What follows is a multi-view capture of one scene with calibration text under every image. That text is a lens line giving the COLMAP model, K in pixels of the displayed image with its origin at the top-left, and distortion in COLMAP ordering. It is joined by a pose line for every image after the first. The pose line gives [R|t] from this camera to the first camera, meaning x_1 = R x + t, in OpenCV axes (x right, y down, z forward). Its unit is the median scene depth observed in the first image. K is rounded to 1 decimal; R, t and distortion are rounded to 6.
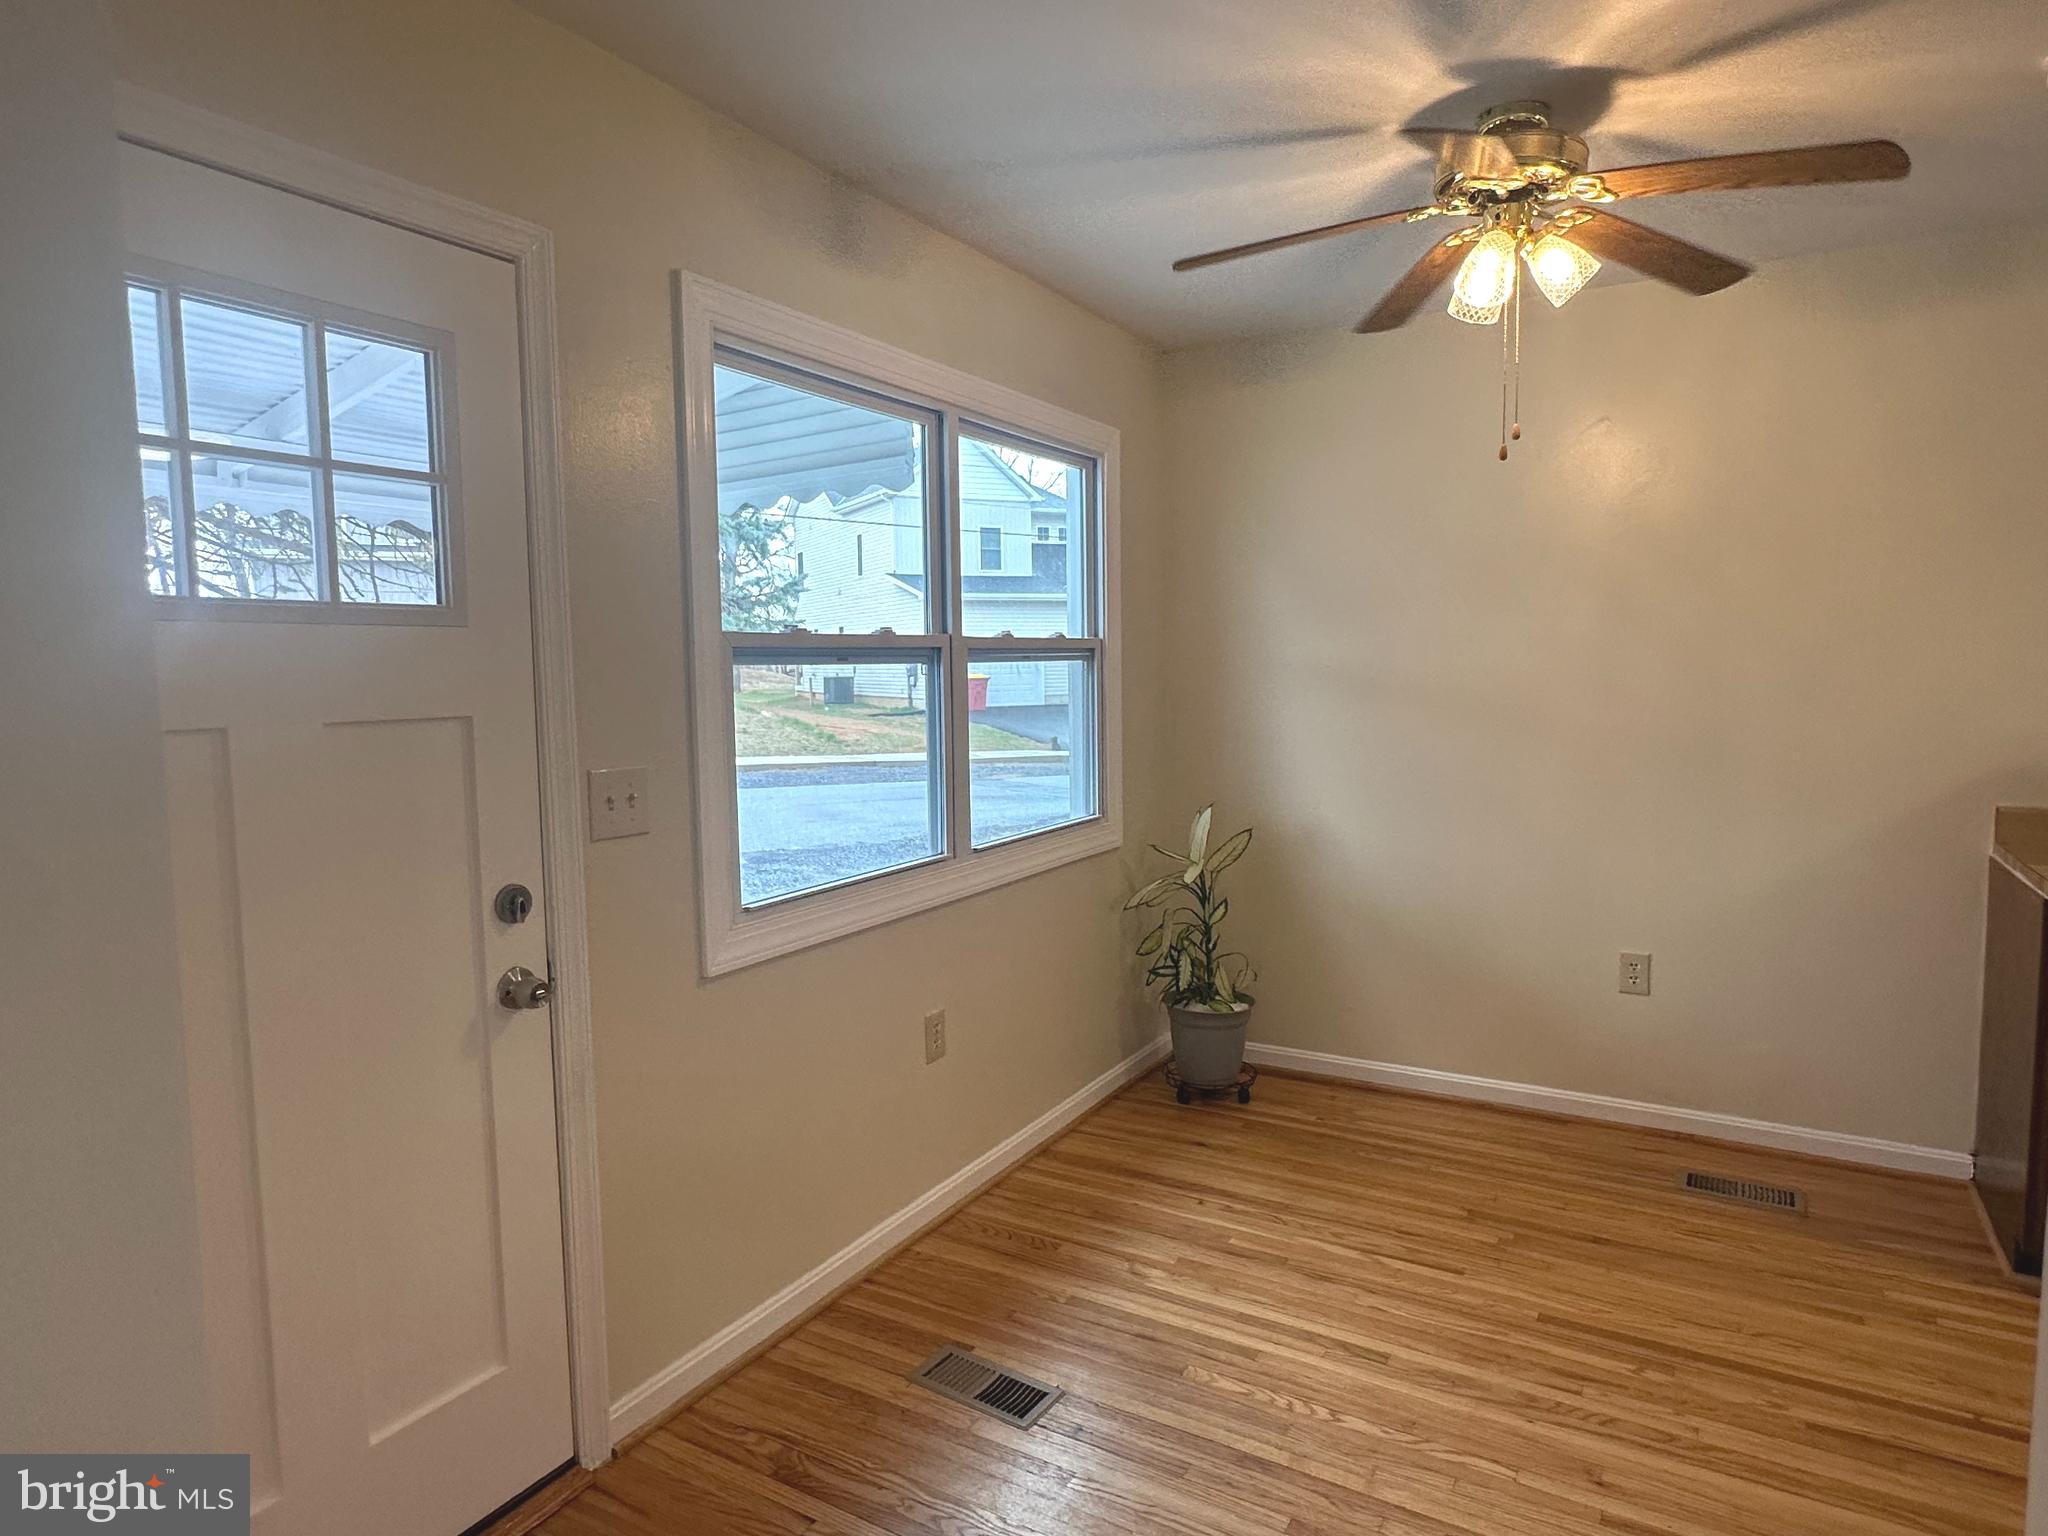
lens RADIAL K [[1180.7, 0, 1025.9], [0, 1180.7, 767.6], [0, 0, 1]] dist [-0.003418, 0.002974]
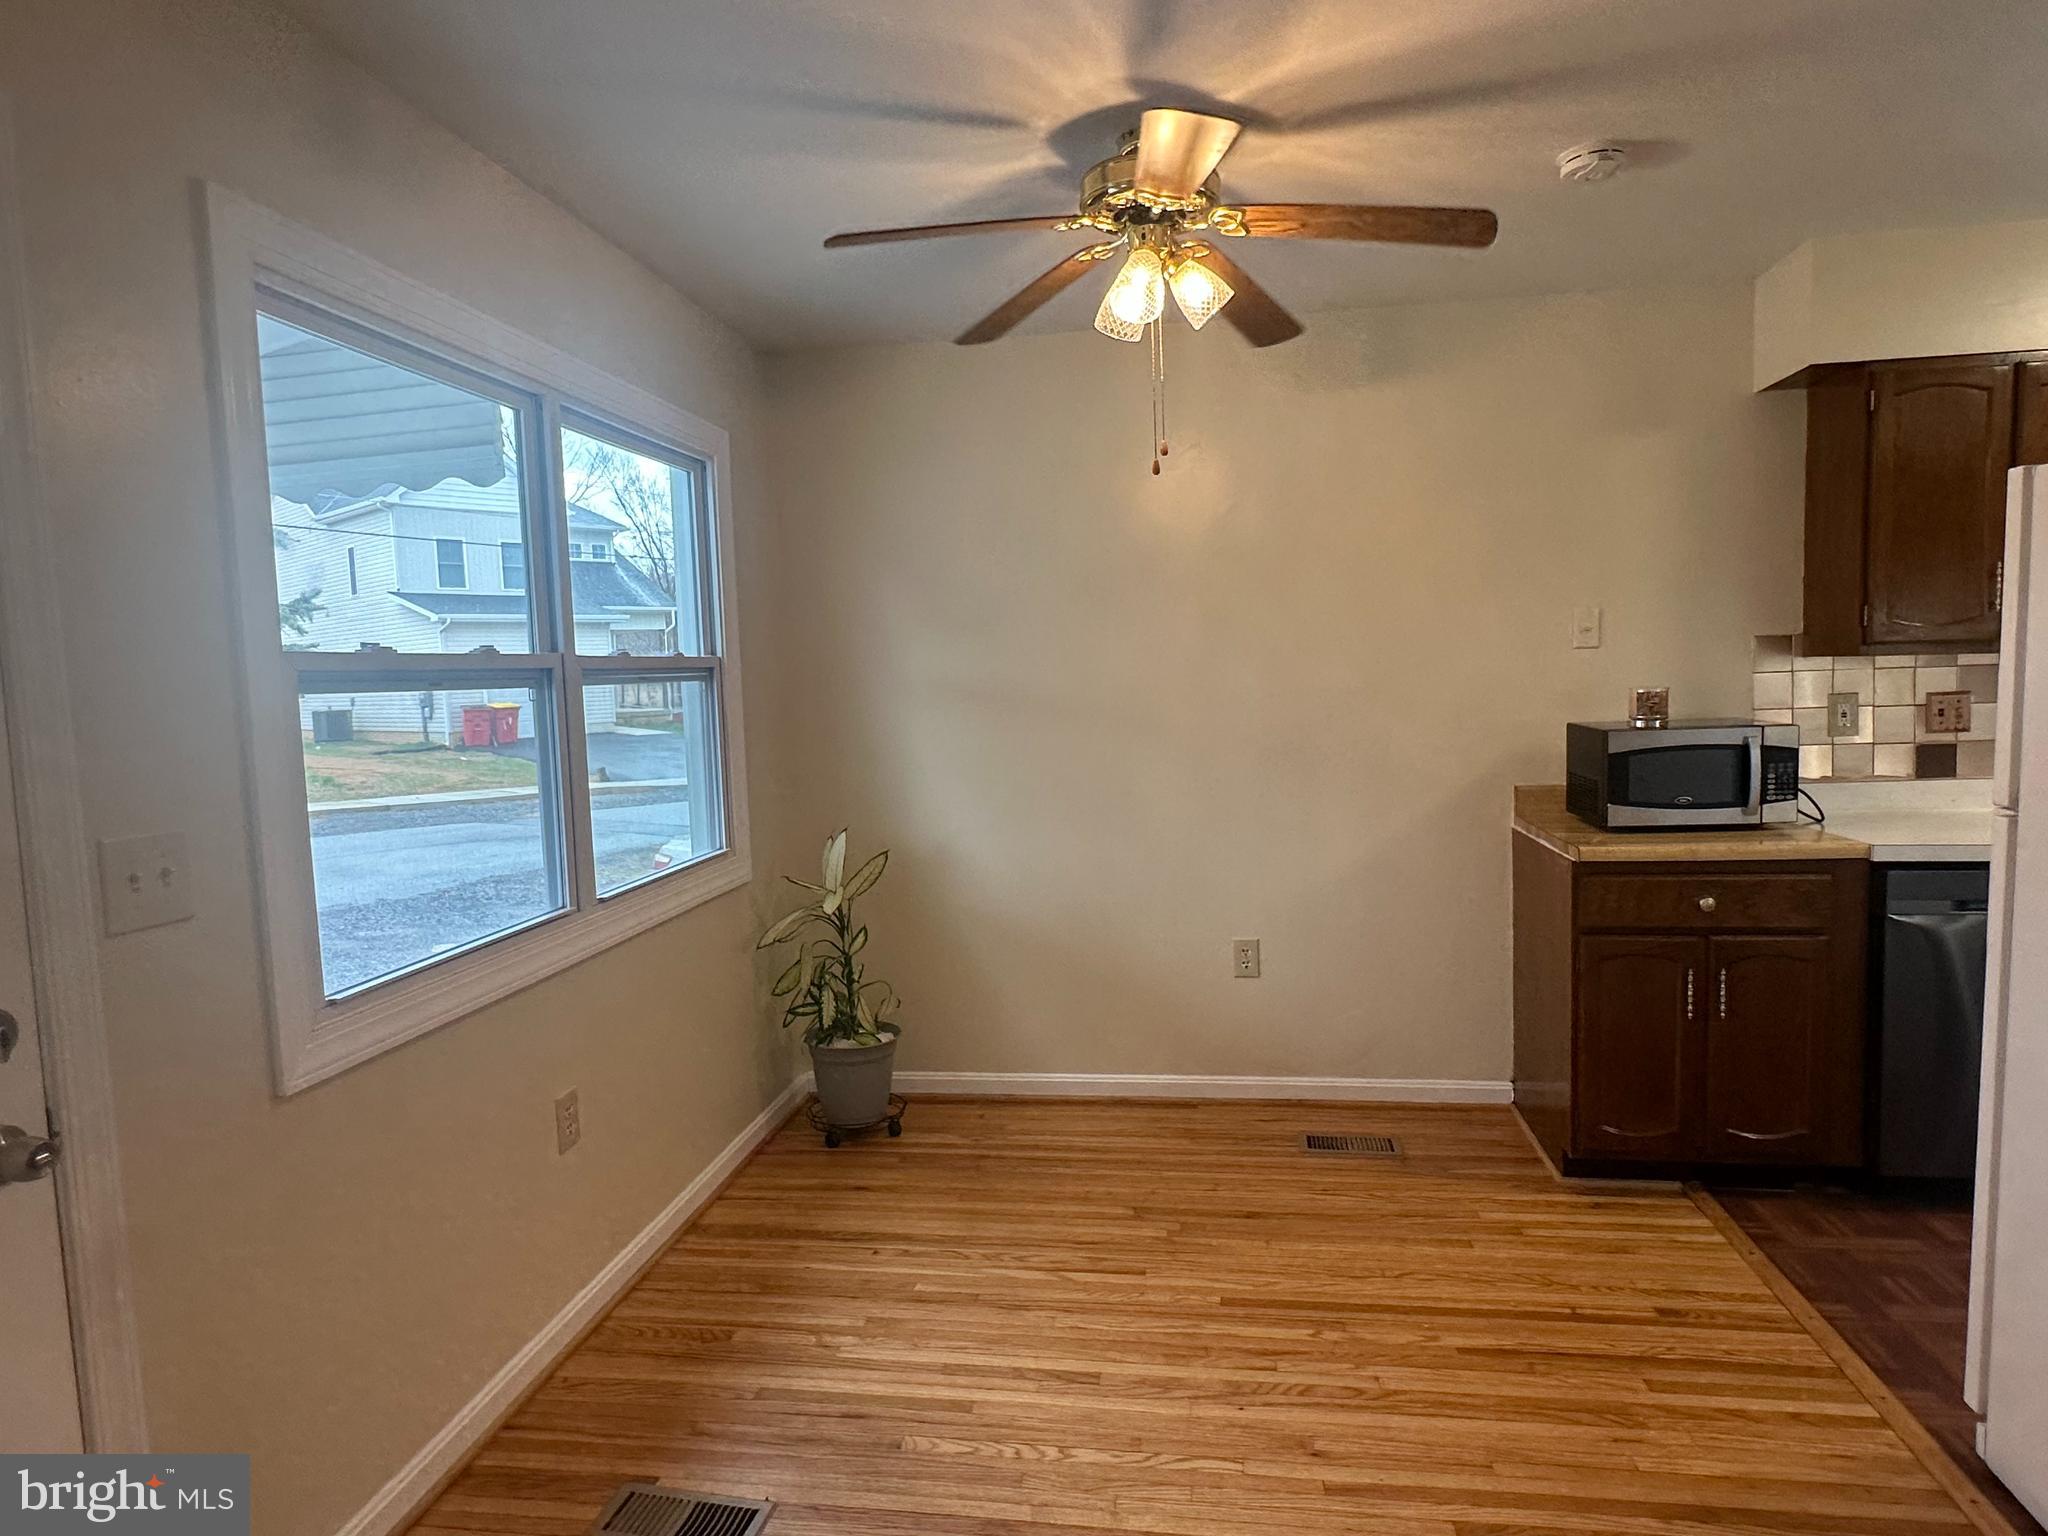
lens RADIAL K [[1180.7, 0, 1017.9], [0, 1180.7, 770.7], [0, 0, 1]] dist [-0.003418, 0.002974]
pose [[0.929385, -0.050174, 0.365685, -0.075552], [0.055823, 0.998429, -0.004883, -0.004255], [-0.364866, 0.024952, 0.930726, 0.076697]]
